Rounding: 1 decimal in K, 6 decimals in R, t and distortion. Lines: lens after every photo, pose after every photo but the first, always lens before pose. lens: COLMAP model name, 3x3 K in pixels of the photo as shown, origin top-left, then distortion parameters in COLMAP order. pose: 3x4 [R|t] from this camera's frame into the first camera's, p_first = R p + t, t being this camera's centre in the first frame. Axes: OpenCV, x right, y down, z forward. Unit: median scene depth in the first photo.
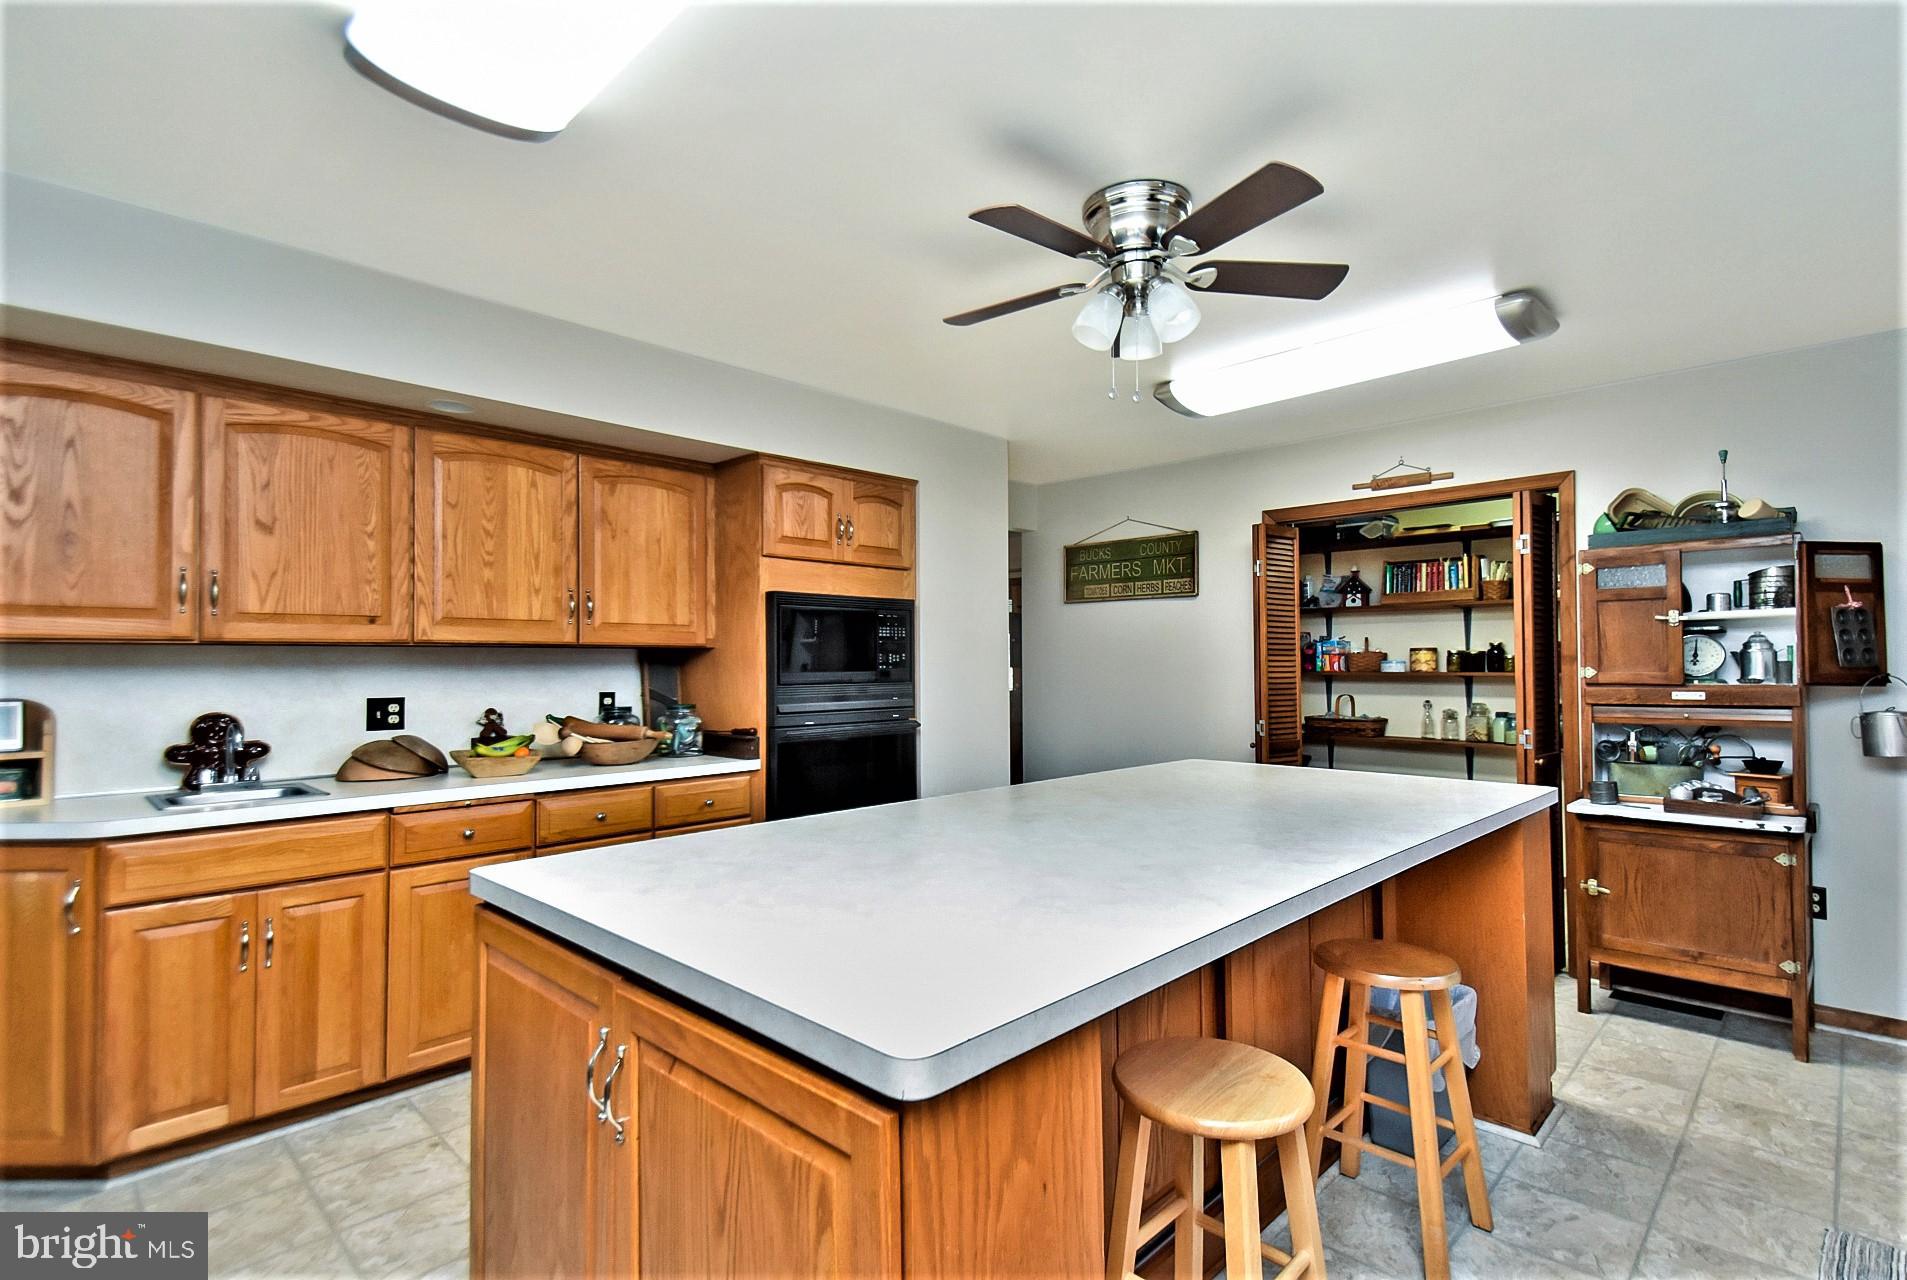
lens RADIAL K [[914.4, 0, 964.0], [0, 914.4, 641.2], [0, 0, 1]] dist [0.006003, -0.007462]
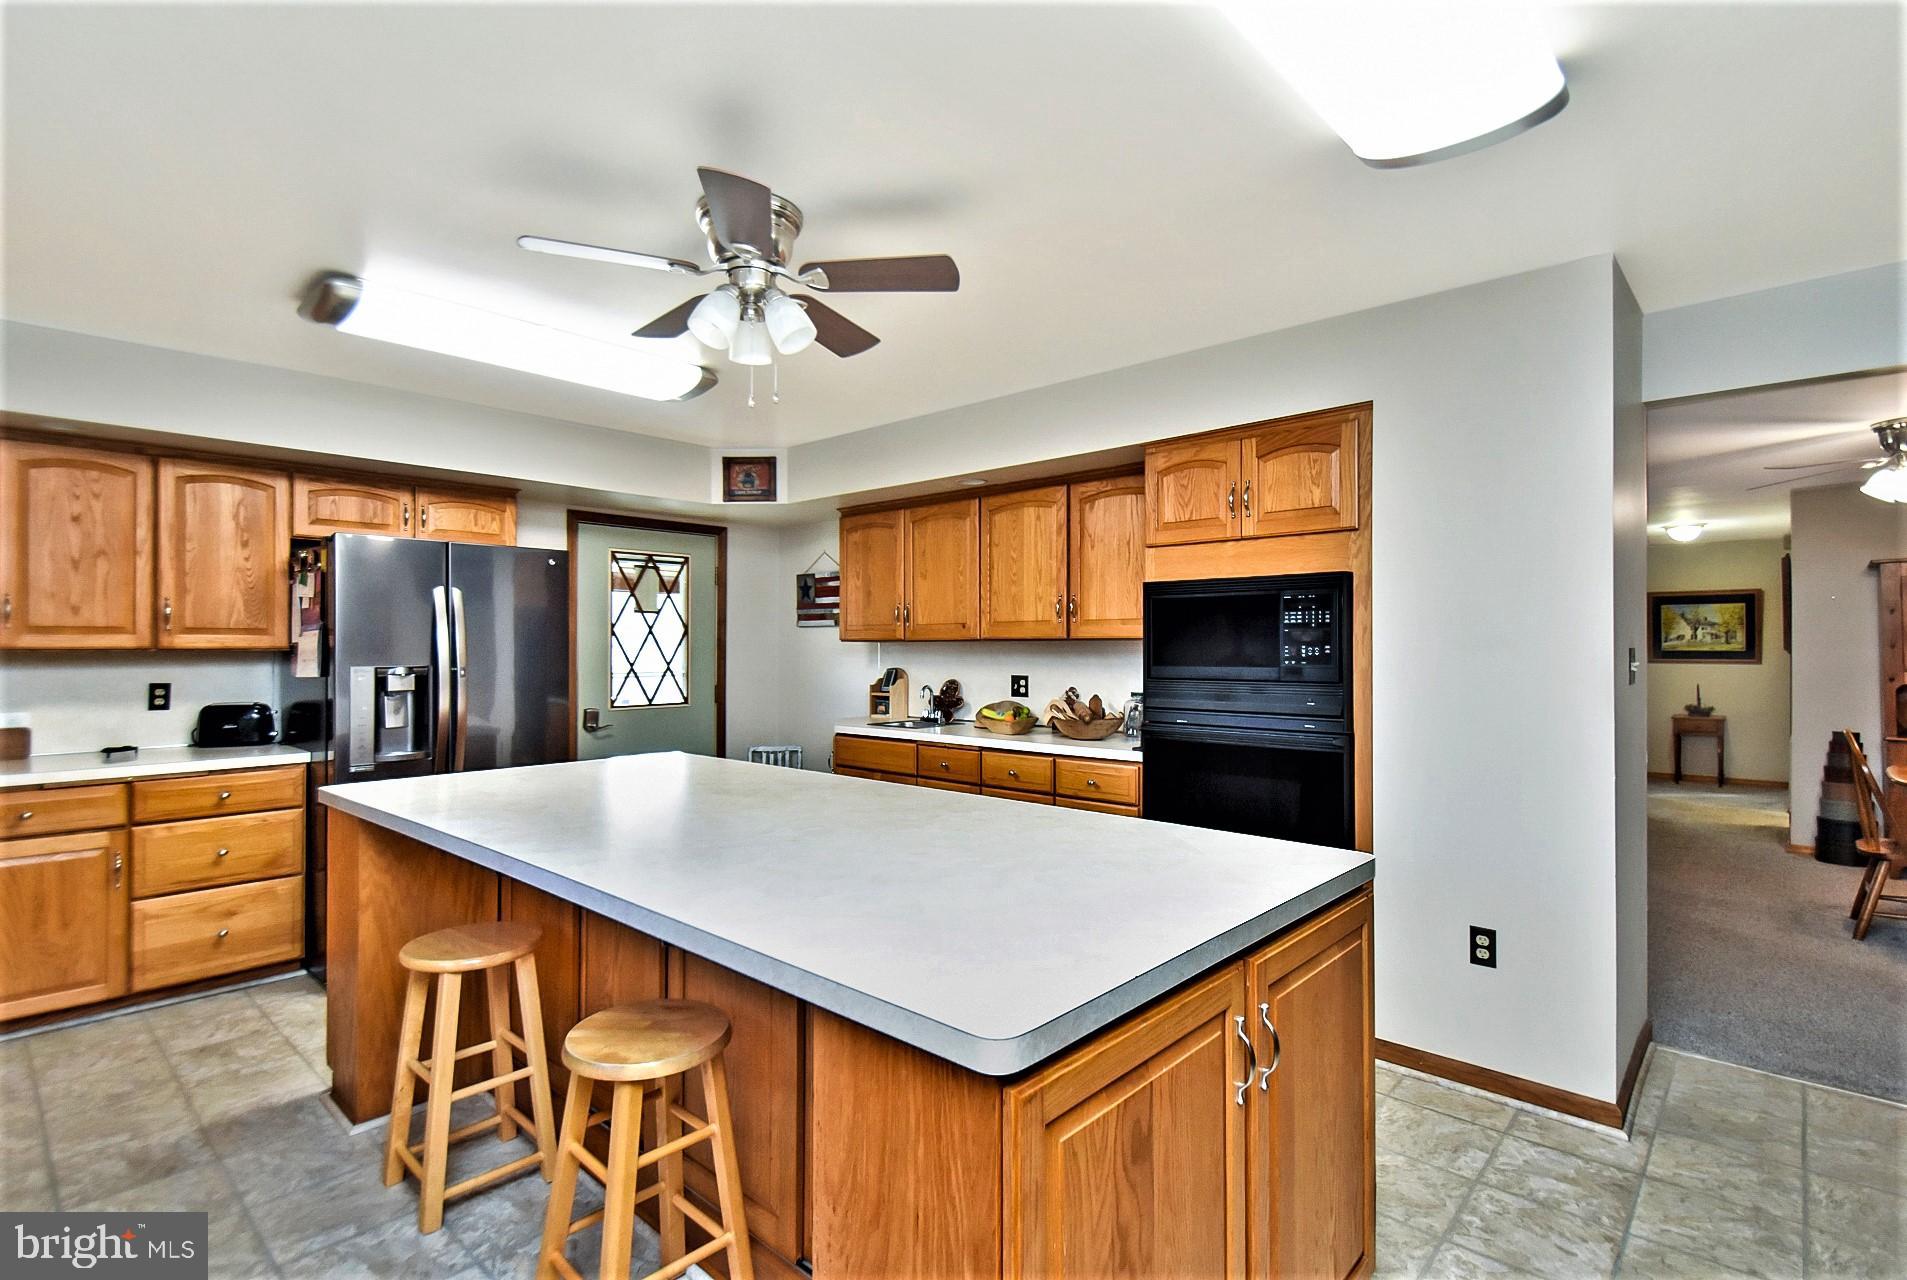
lens RADIAL K [[914.4, 0, 915.9], [0, 914.4, 651.0], [0, 0, 1]] dist [0.006003, -0.007462]
pose [[0.001374, 0.009897, -0.999950, 0.759665], [0.025657, 0.999621, 0.009929, 0.002580], [0.999670, -0.025670, 0.001119, 0.732978]]
